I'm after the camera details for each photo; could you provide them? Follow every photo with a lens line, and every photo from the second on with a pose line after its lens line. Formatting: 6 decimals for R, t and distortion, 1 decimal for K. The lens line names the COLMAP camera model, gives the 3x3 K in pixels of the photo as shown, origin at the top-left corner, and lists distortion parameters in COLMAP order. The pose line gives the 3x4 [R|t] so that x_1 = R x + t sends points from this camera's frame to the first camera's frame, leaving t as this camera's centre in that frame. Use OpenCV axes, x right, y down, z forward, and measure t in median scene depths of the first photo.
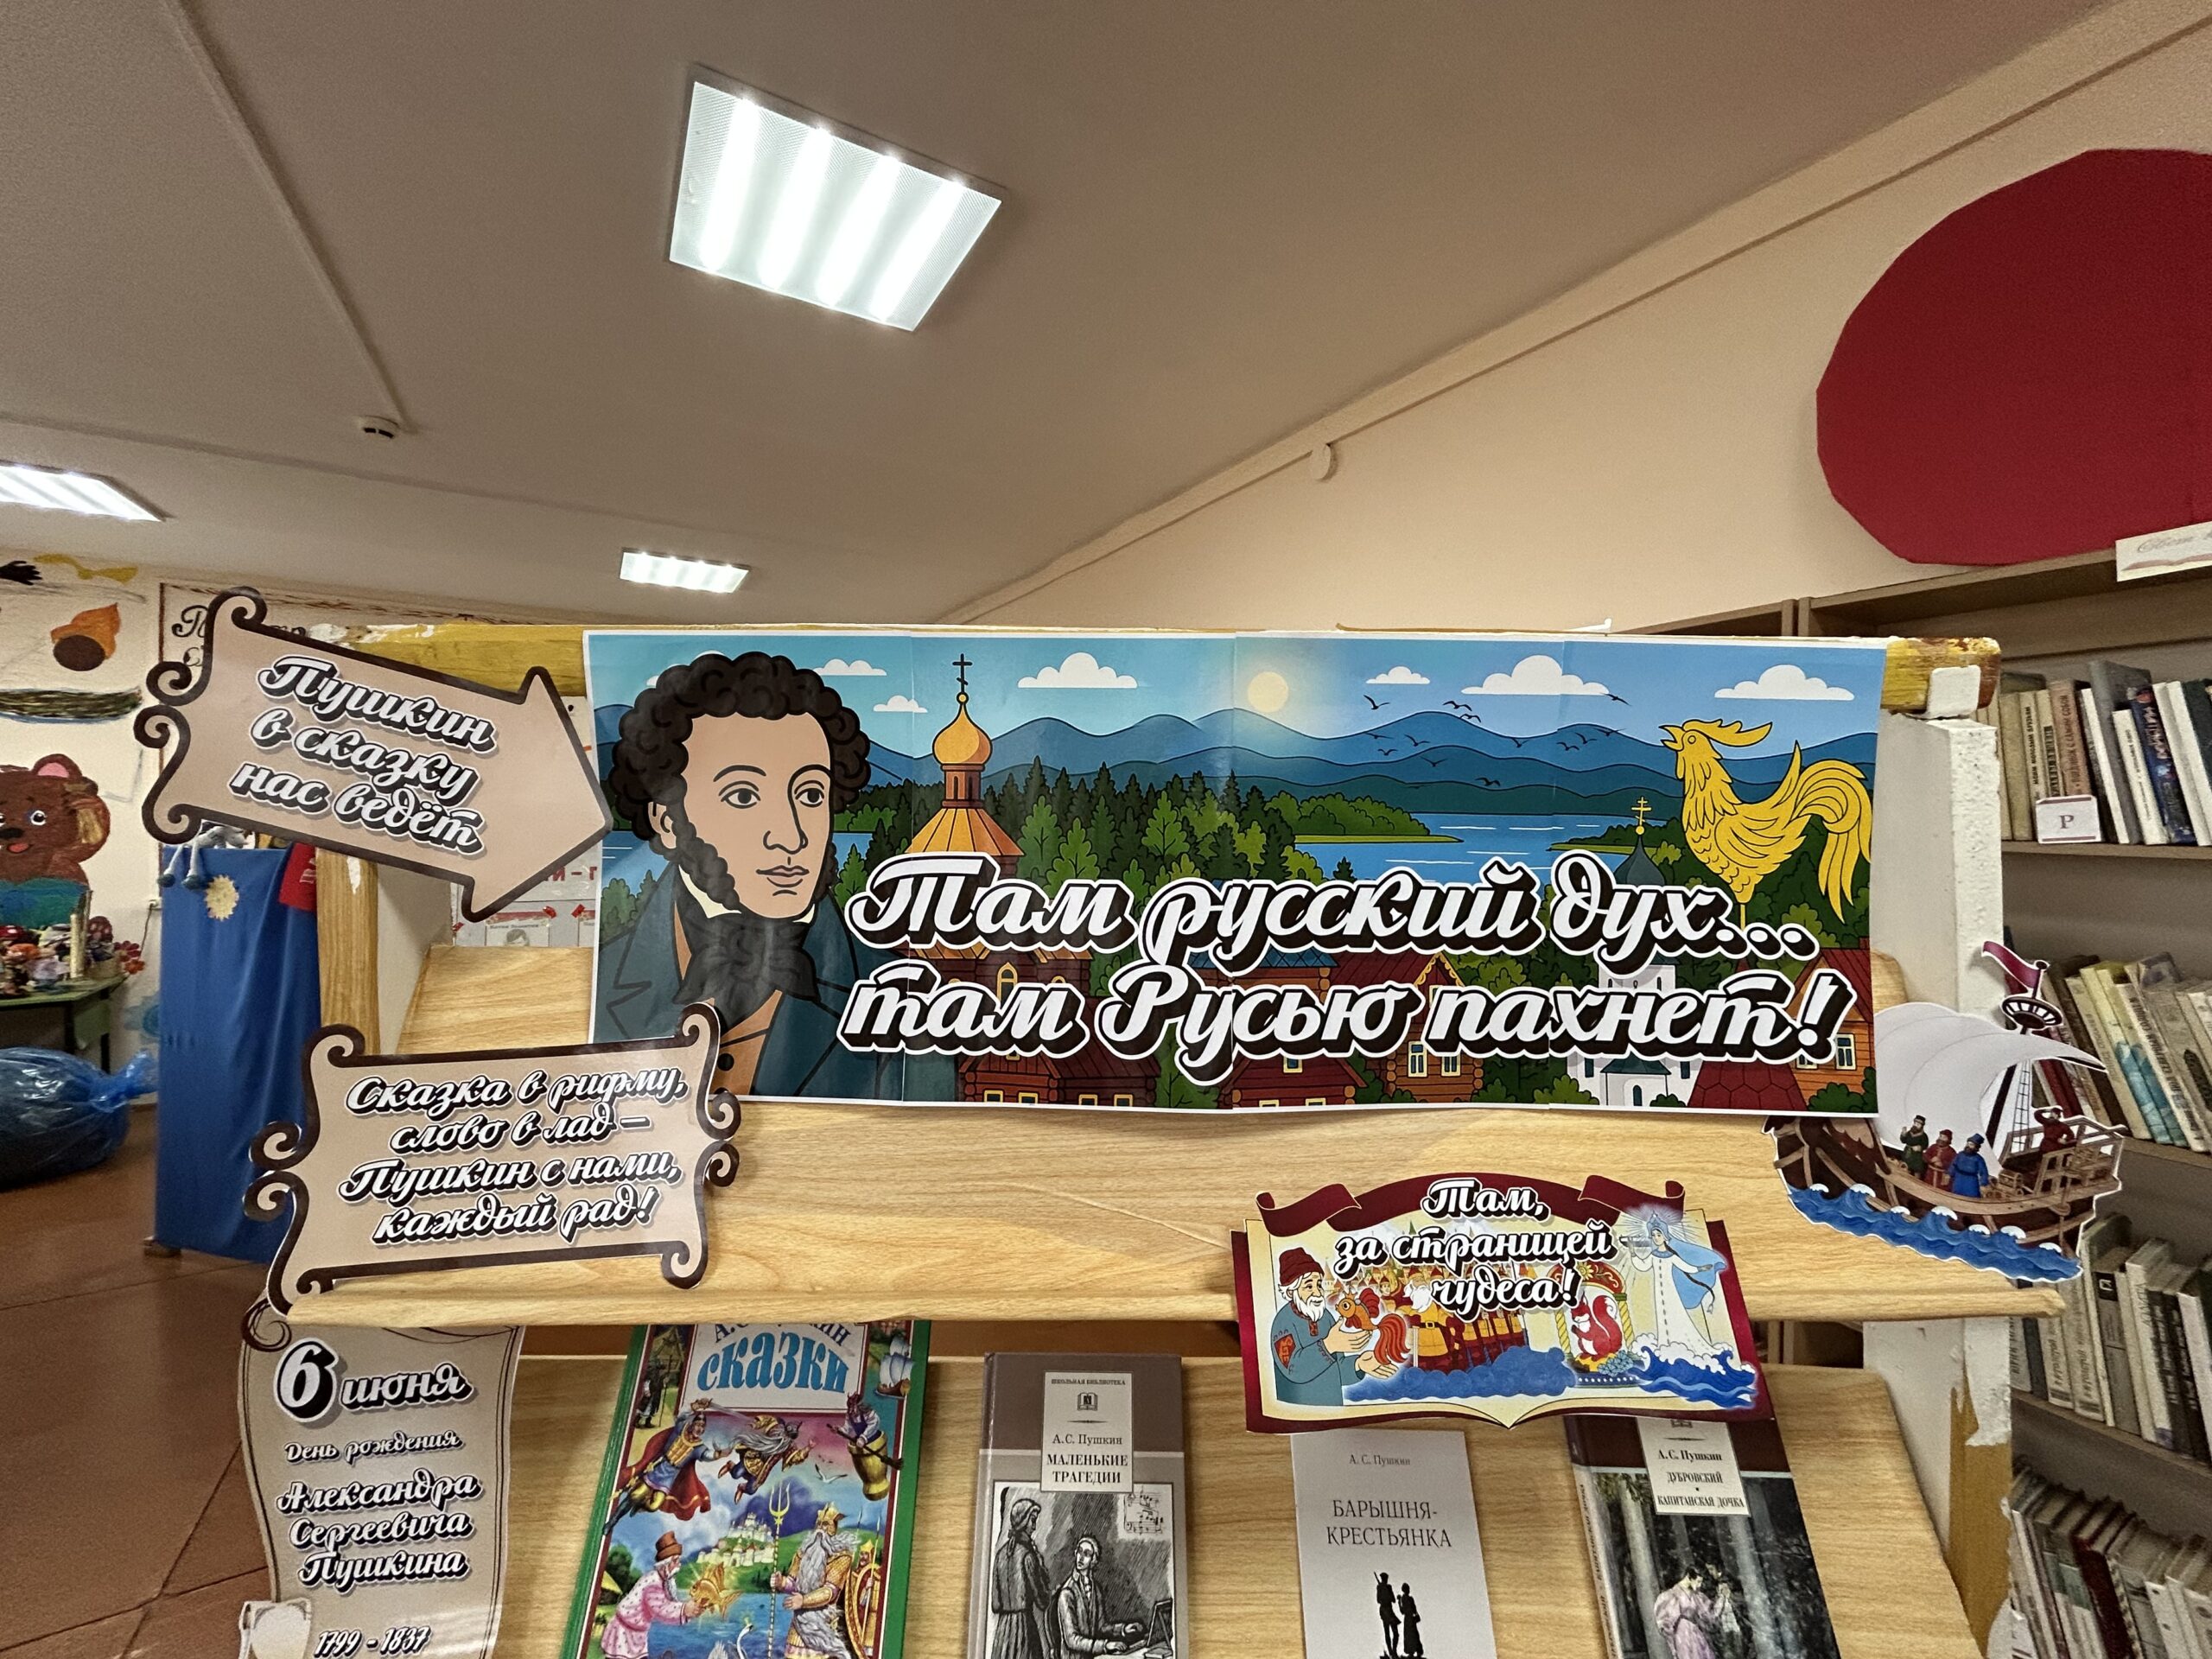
lens RADIAL K [[892.0, 0, 1098.8], [0, 892.0, 828.6], [0, 0, 1]] dist [-0.001679, 0.000491]
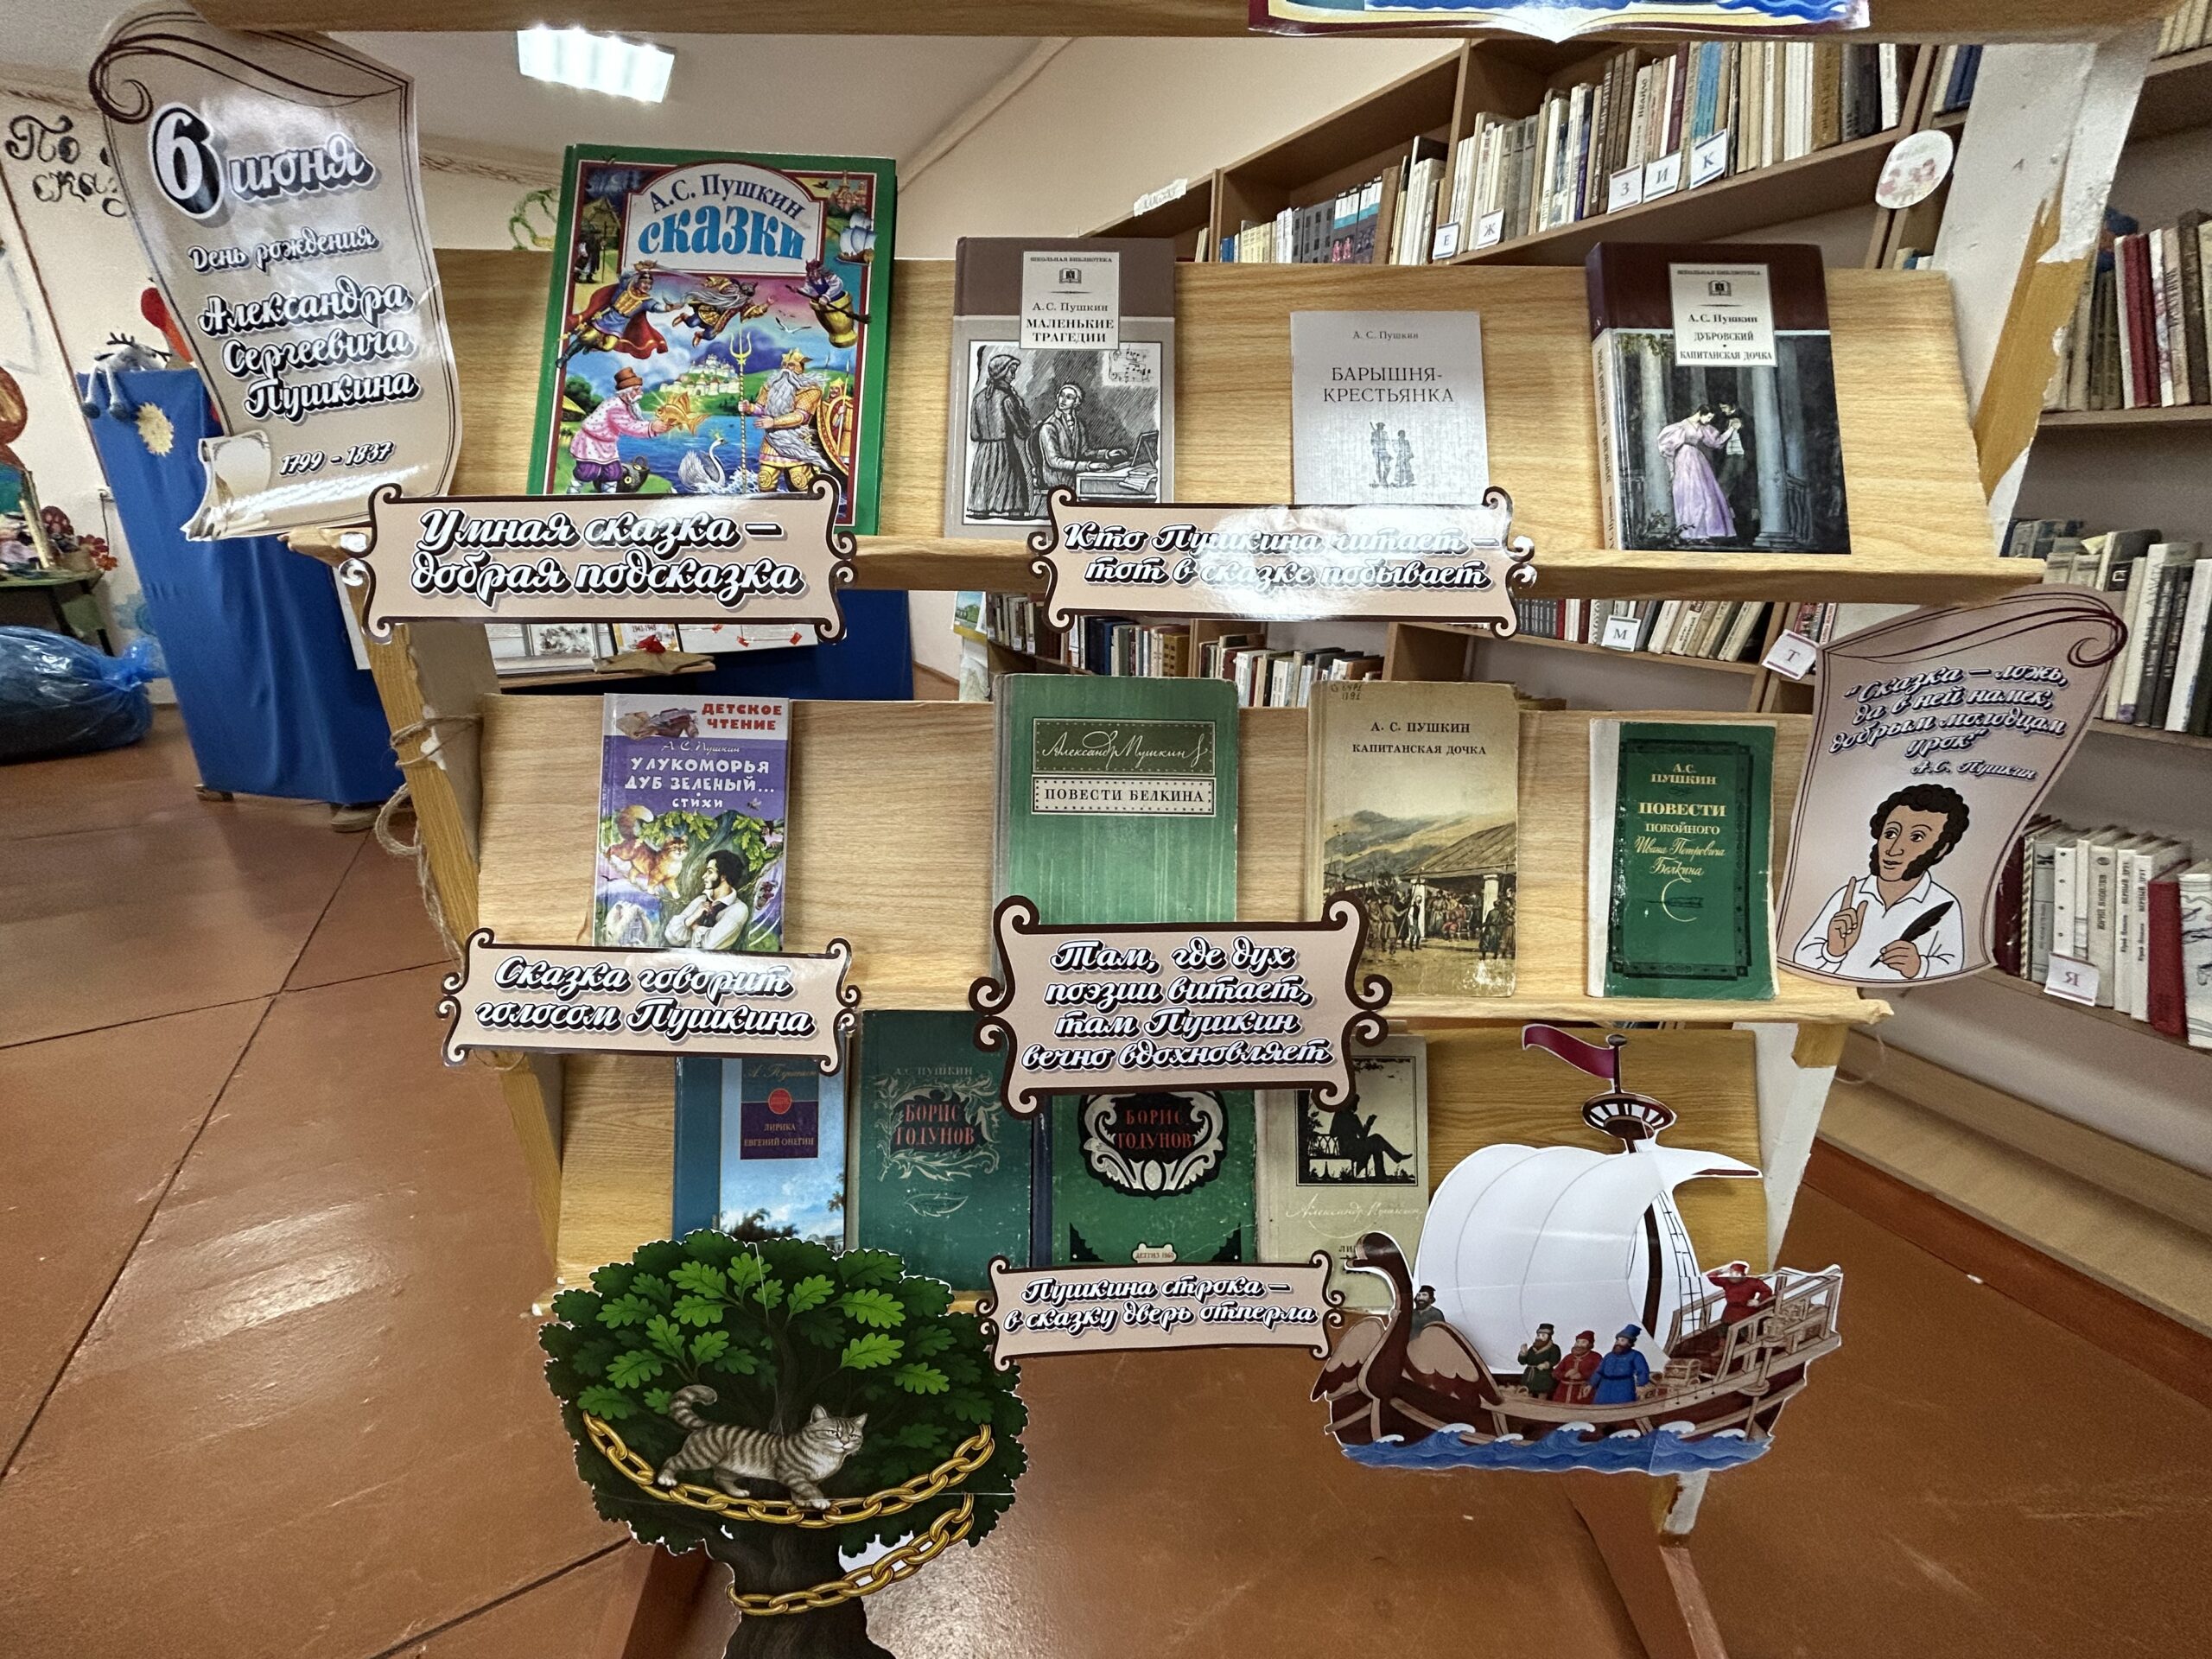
lens RADIAL K [[892.0, 0, 1099.3], [0, 892.0, 826.2], [0, 0, 1]] dist [-0.001679, 0.000491]
pose [[0.999990, 0.001725, -0.004096, 0.022483], [-0.000291, 0.945065, 0.326882, 0.905352], [0.004435, -0.326878, 0.945056, -0.046162]]
